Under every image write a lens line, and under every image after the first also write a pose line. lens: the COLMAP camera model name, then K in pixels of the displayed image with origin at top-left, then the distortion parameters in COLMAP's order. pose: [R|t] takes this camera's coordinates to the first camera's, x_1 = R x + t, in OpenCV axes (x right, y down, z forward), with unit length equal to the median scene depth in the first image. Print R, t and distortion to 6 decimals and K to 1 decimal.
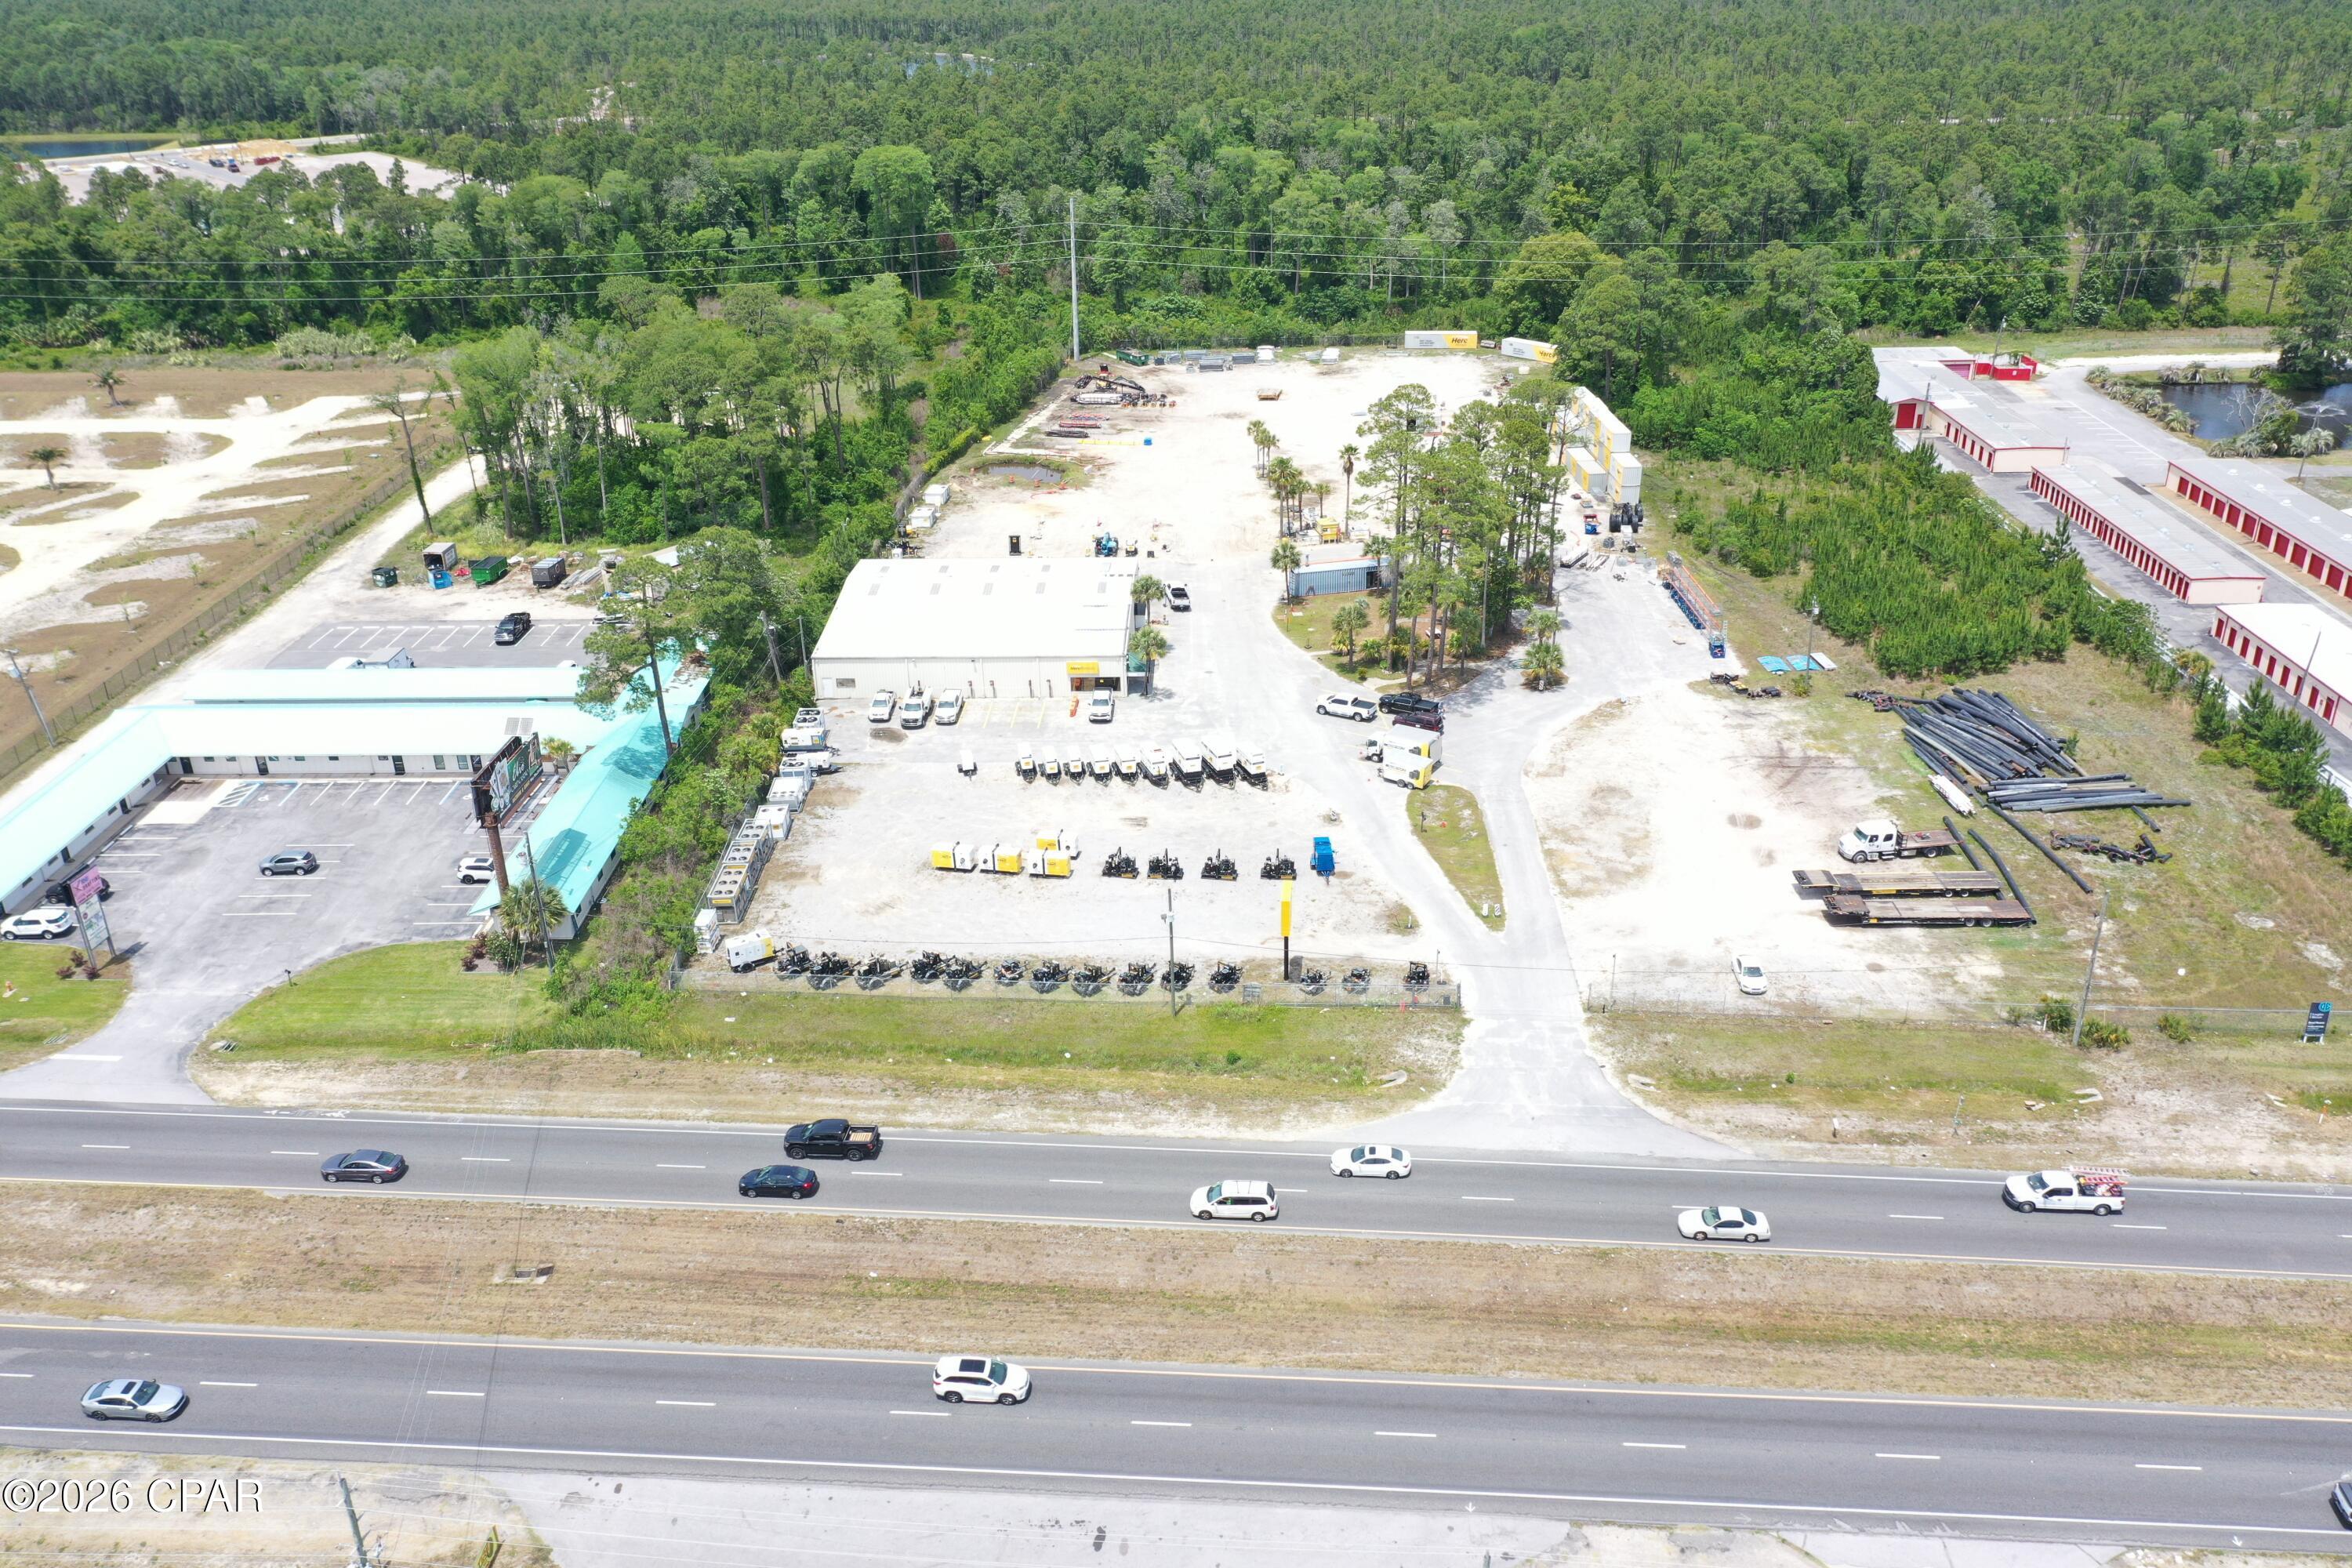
lens RADIAL K [[1848.6, 0, 1176.0], [0, 1848.6, 784.0], [0, 0, 1]] dist [-0.003688, 0.004224]
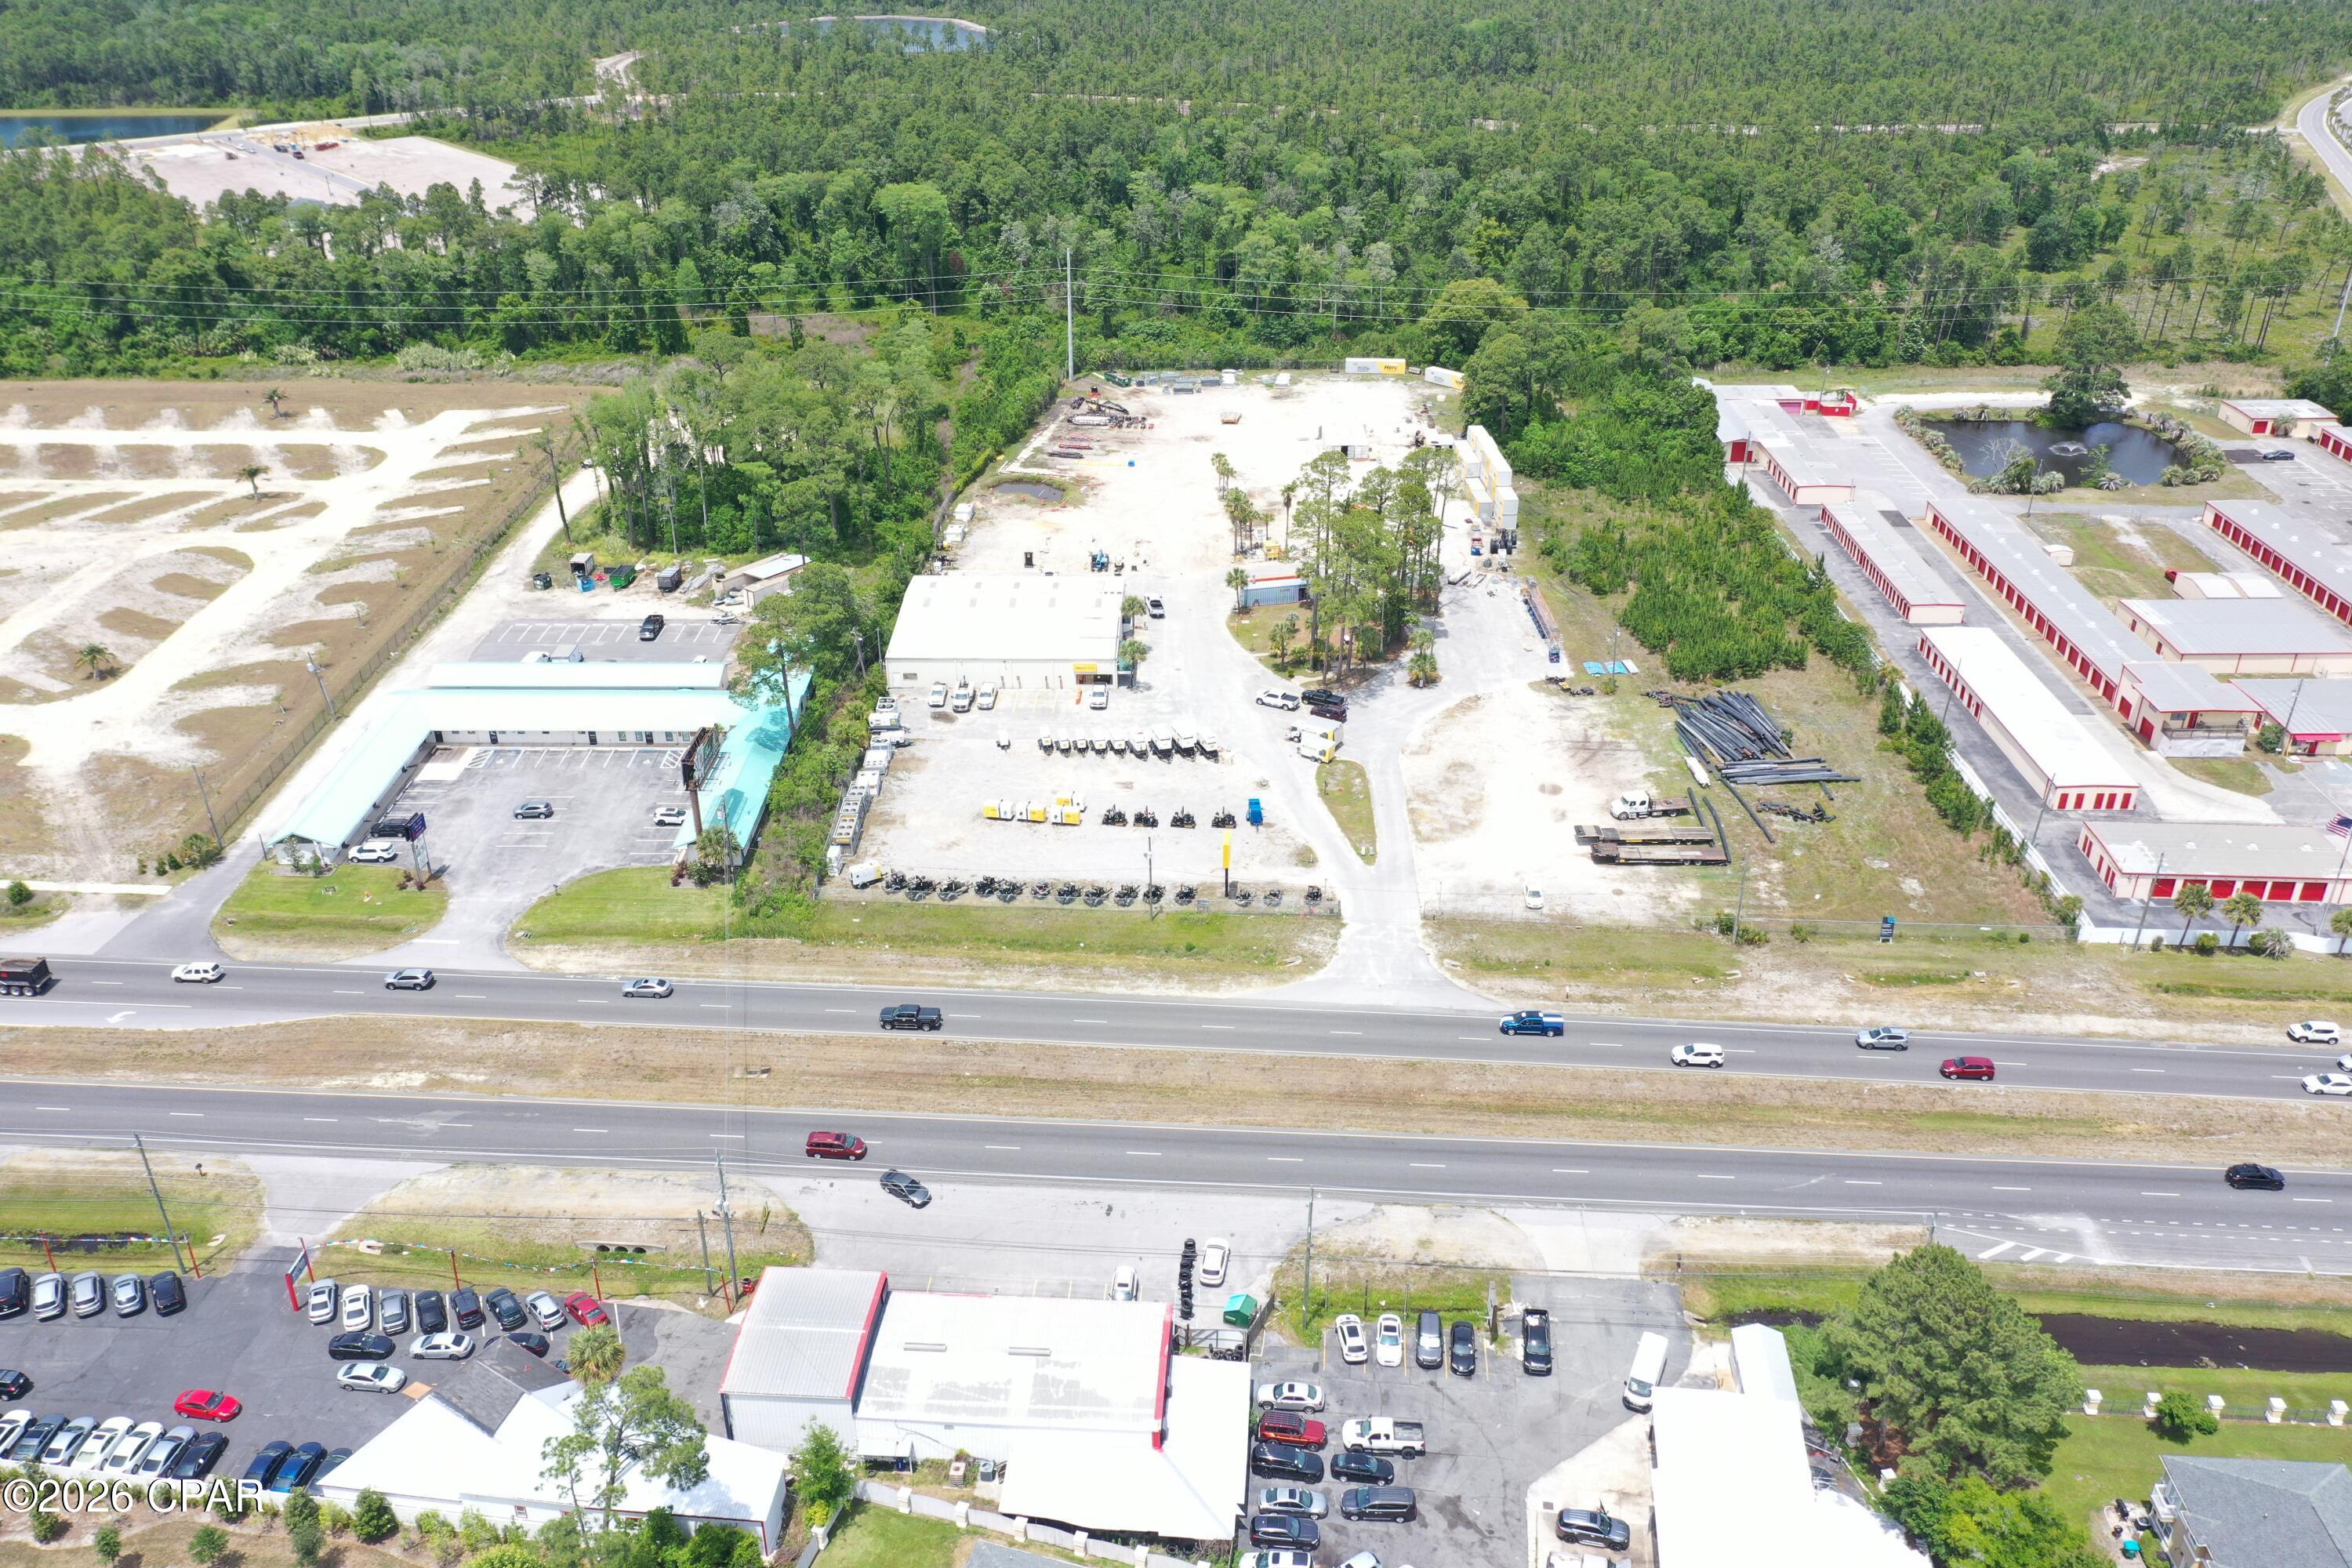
lens RADIAL K [[1848.6, 0, 1176.0], [0, 1848.6, 784.0], [0, 0, 1]] dist [-0.003688, 0.004224]
pose [[0.999830, 0.009155, 0.015986, -0.004482], [-0.009855, 0.998973, 0.044230, -0.037831], [-0.015564, -0.044380, 0.998893, -0.362541]]
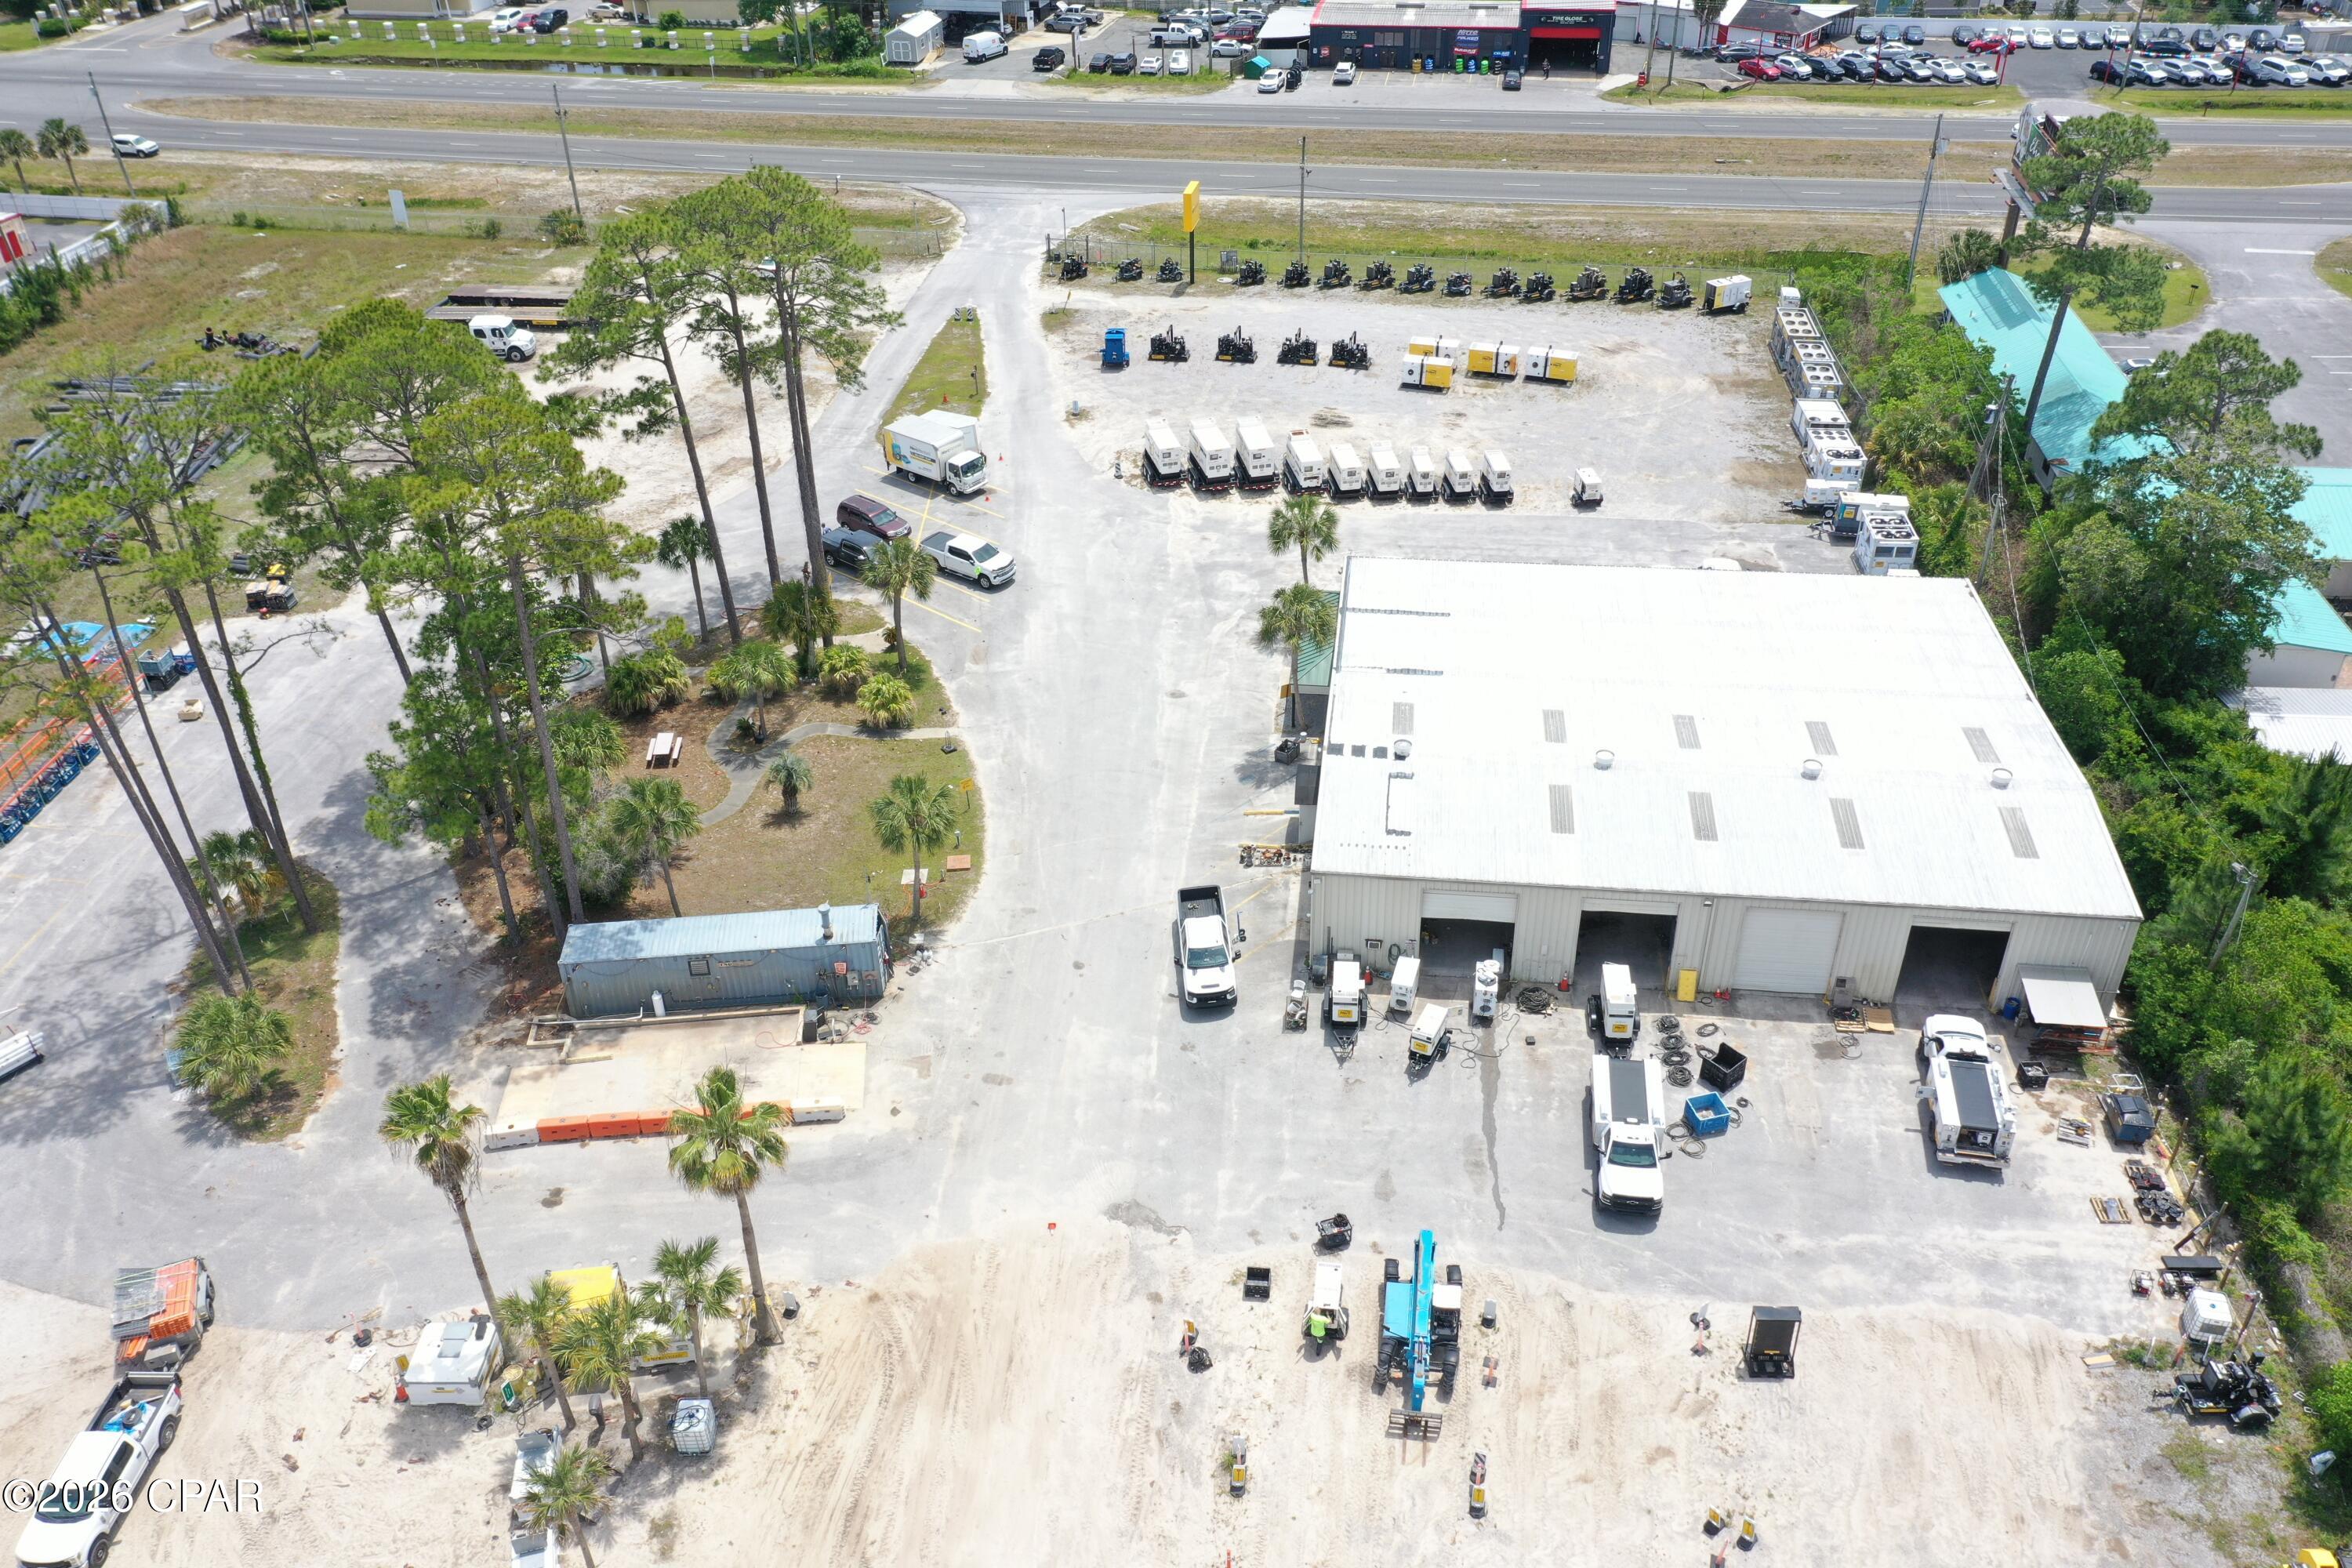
lens RADIAL K [[1860.4, 0, 1176.0], [0, 1860.4, 784.0], [0, 0, 1]] dist [0.020068, 0.003892]
pose [[-0.994937, -0.024212, 0.097540, -0.031422], [0.071915, 0.506442, 0.859270, -0.491953], [-0.070203, 0.861934, -0.502137, 1.310455]]
